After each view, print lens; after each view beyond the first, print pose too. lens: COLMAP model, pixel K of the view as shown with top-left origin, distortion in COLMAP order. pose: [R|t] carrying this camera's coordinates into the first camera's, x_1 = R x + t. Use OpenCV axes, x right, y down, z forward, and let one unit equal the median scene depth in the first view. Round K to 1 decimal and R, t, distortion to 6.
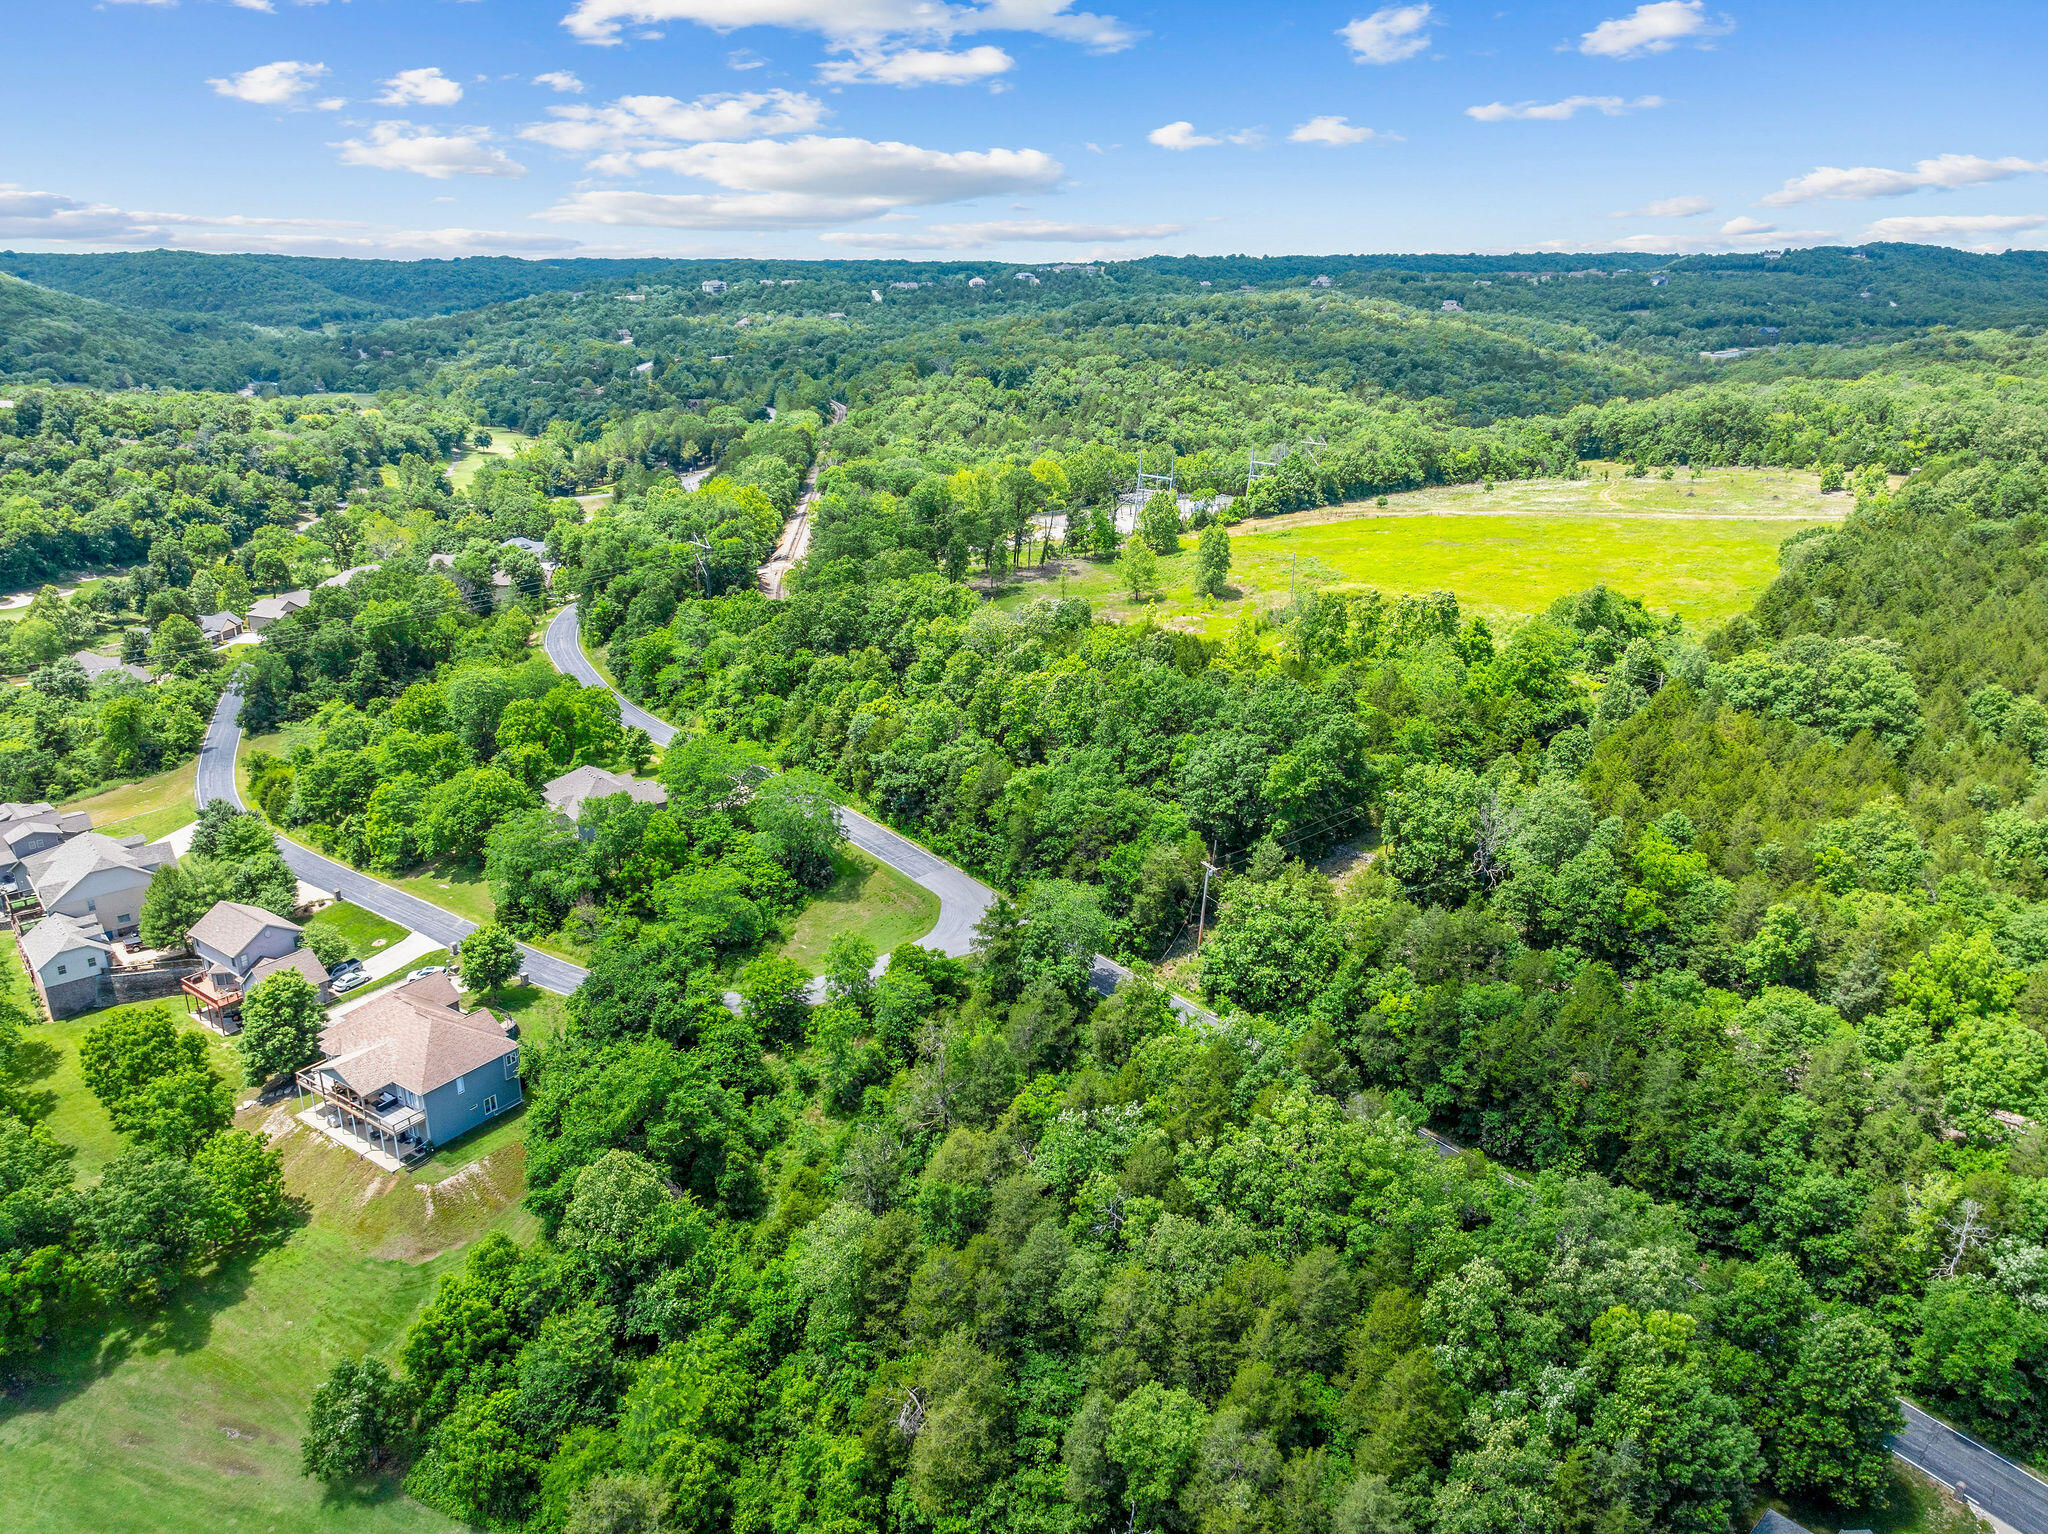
lens RADIAL K [[1451.0, 0, 1021.8], [0, 1451.0, 767.6], [0, 0, 1]] dist [-0.055299, 0.027226]
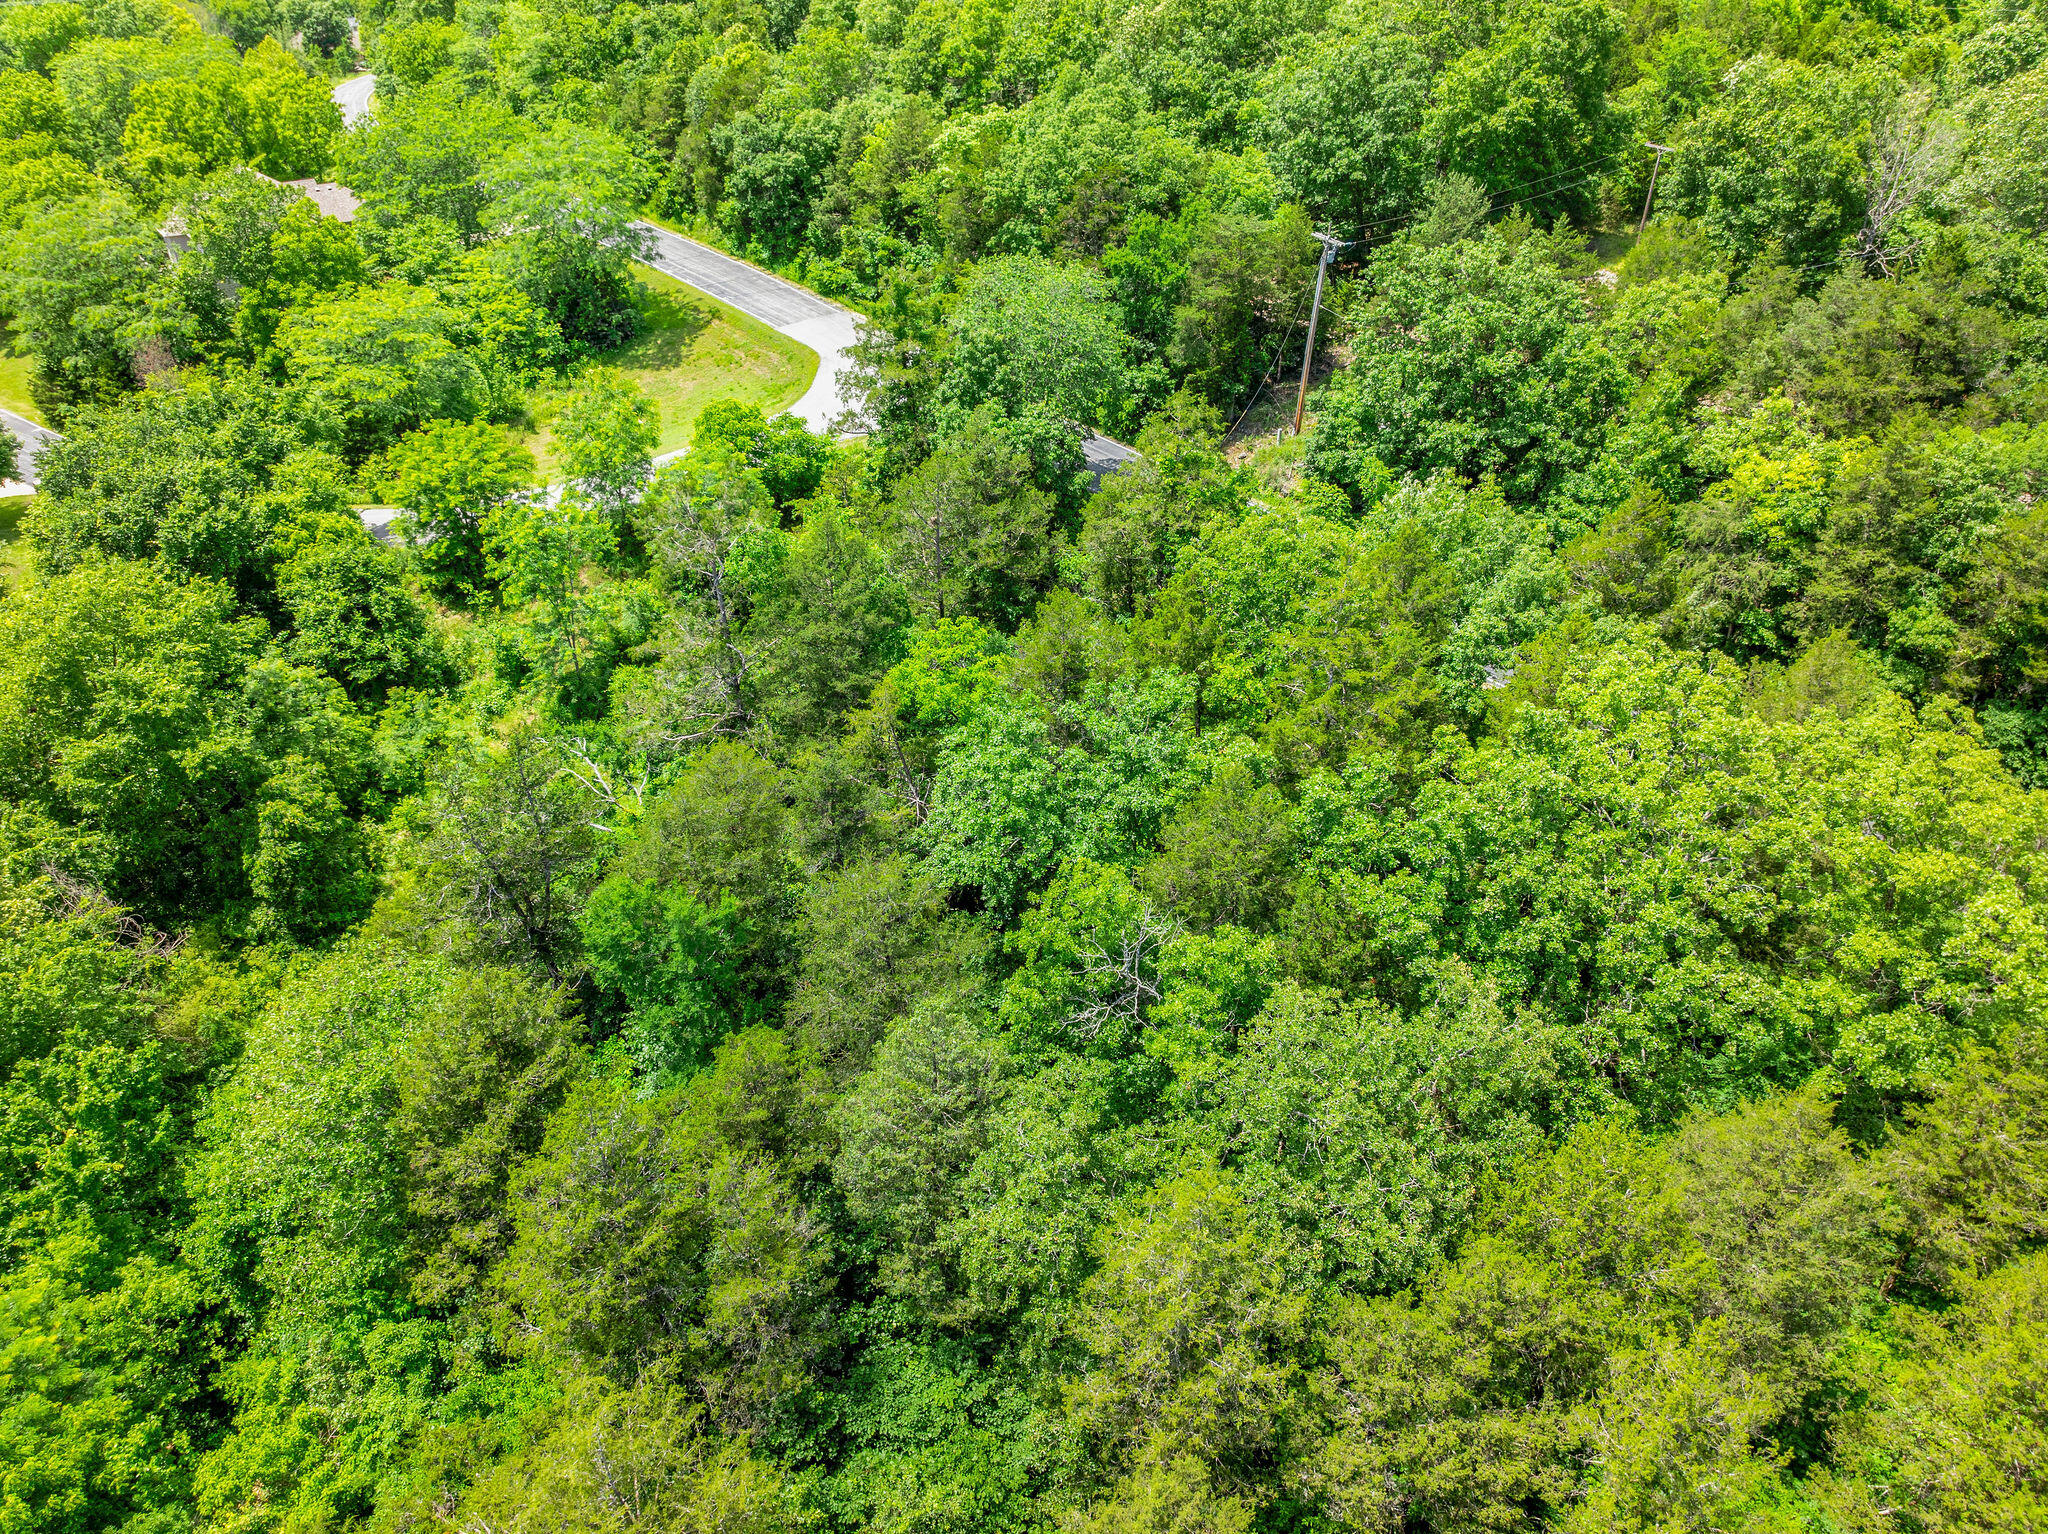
lens RADIAL K [[1451.0, 0, 1006.6], [0, 1451.0, 755.2], [0, 0, 1]] dist [-0.055299, 0.027226]
pose [[0.999796, -0.001165, -0.020183, 0.030631], [0.005741, 0.973596, 0.228207, 0.133821], [0.019385, -0.228276, 0.973403, 0.504839]]
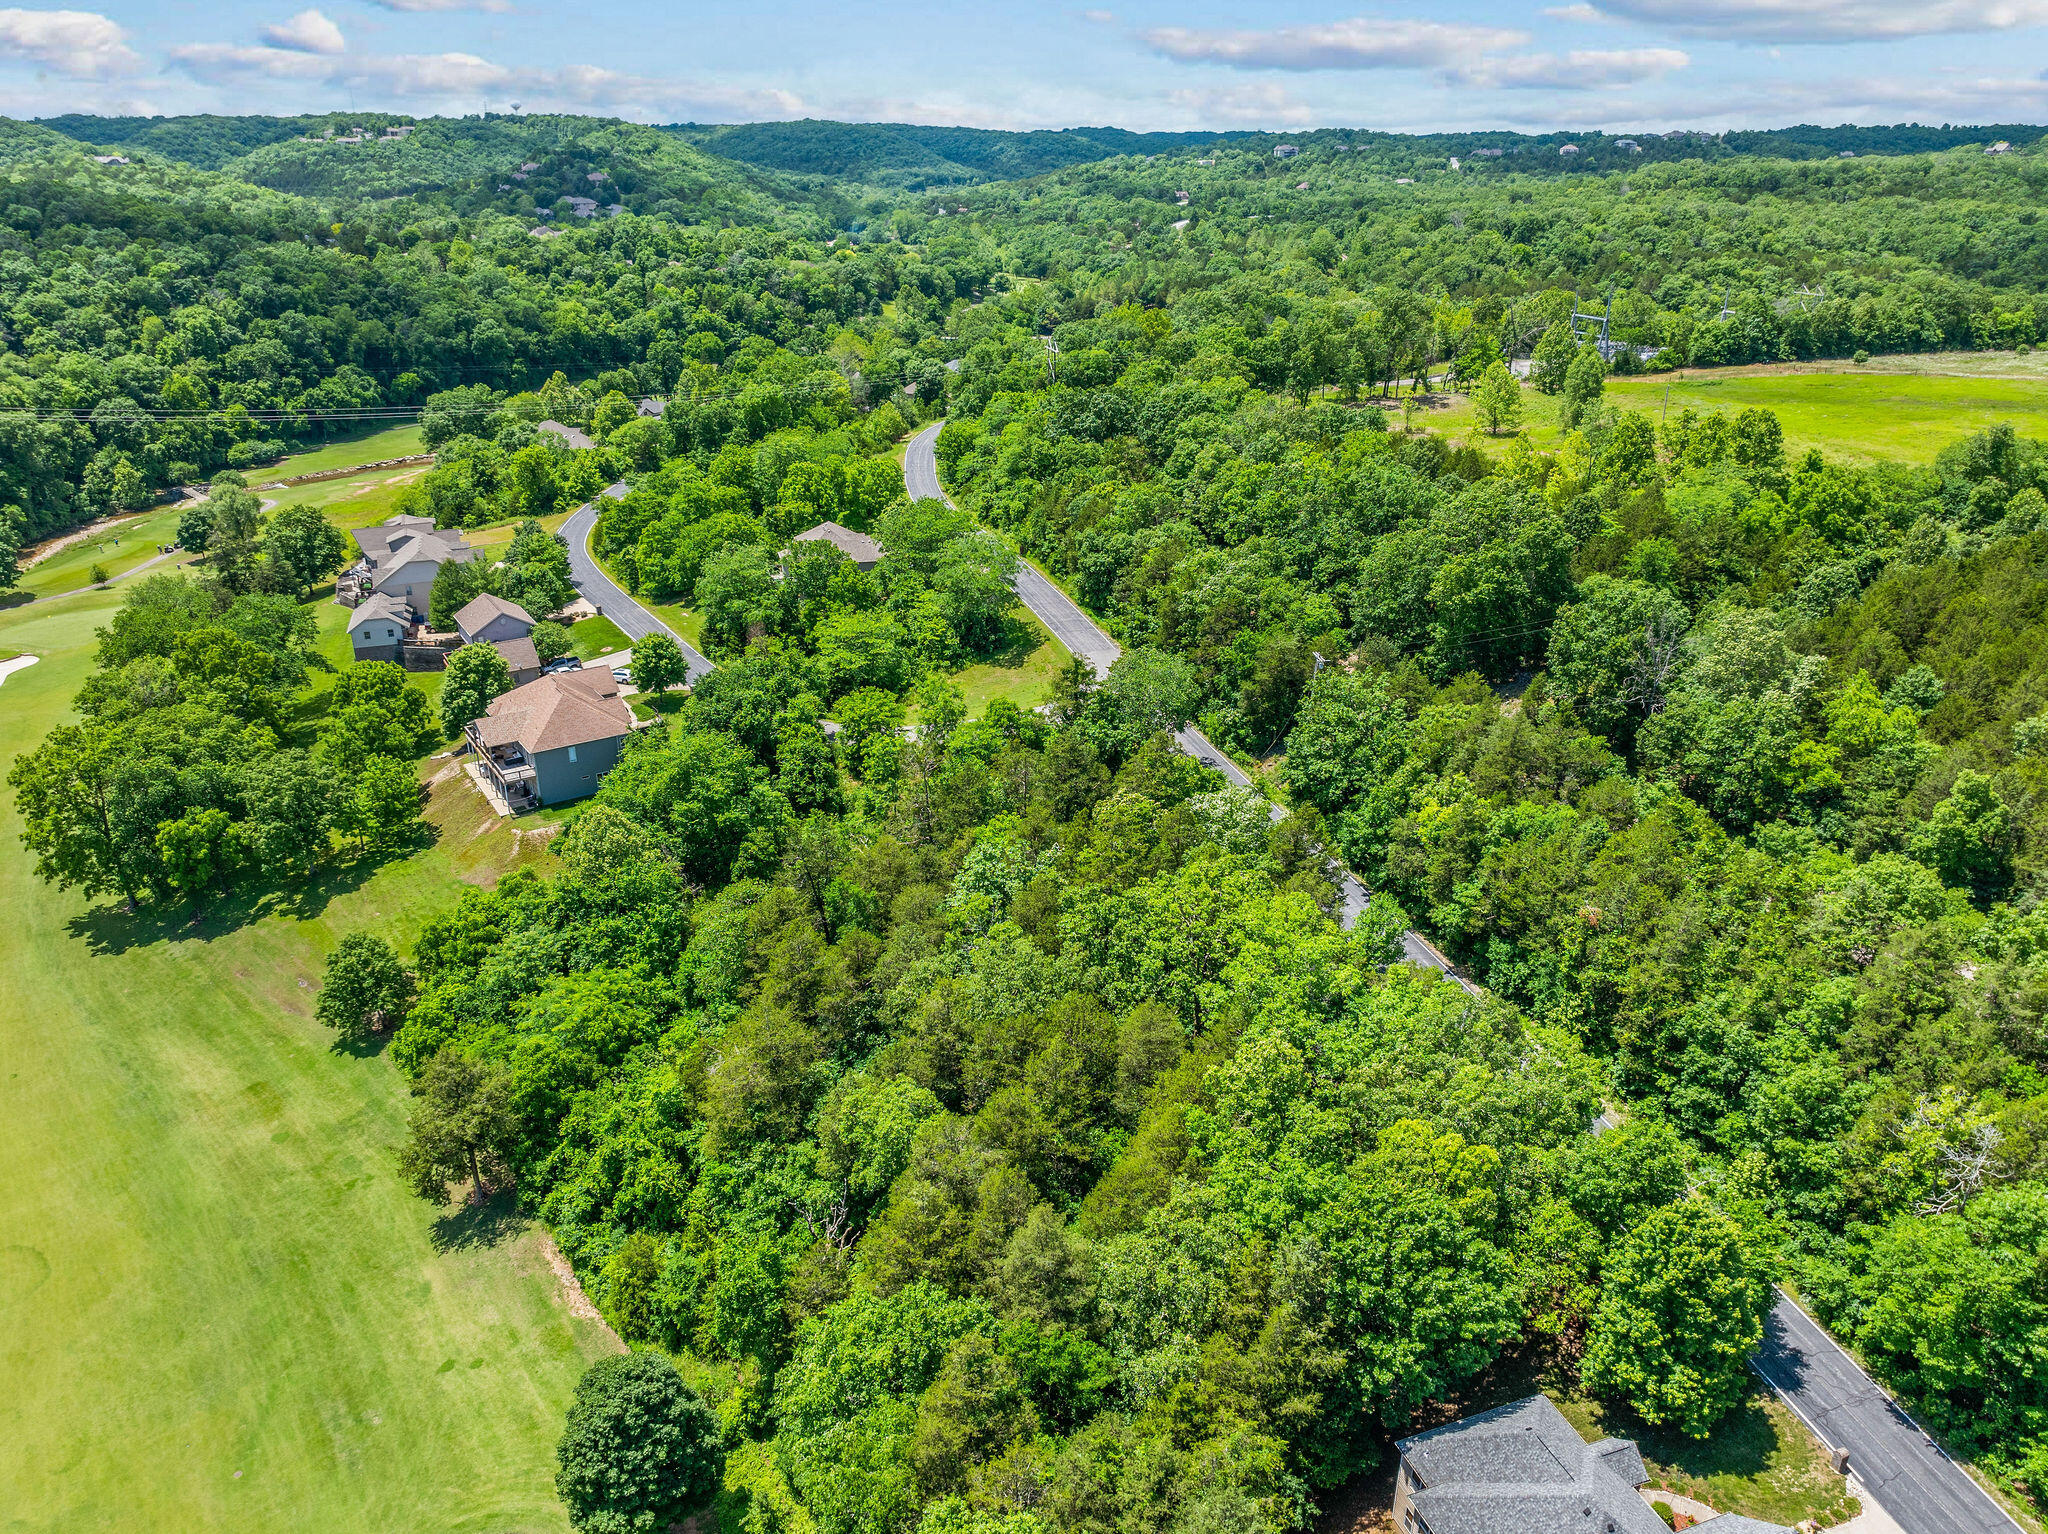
lens RADIAL K [[1451.0, 0, 1034.4], [0, 1451.0, 764.4], [0, 0, 1]] dist [-0.055299, 0.027226]
pose [[0.921880, 0.146371, -0.358766, 0.316993], [-0.121314, 0.988386, 0.091519, 0.077264], [0.367995, -0.040846, 0.928930, 0.087110]]
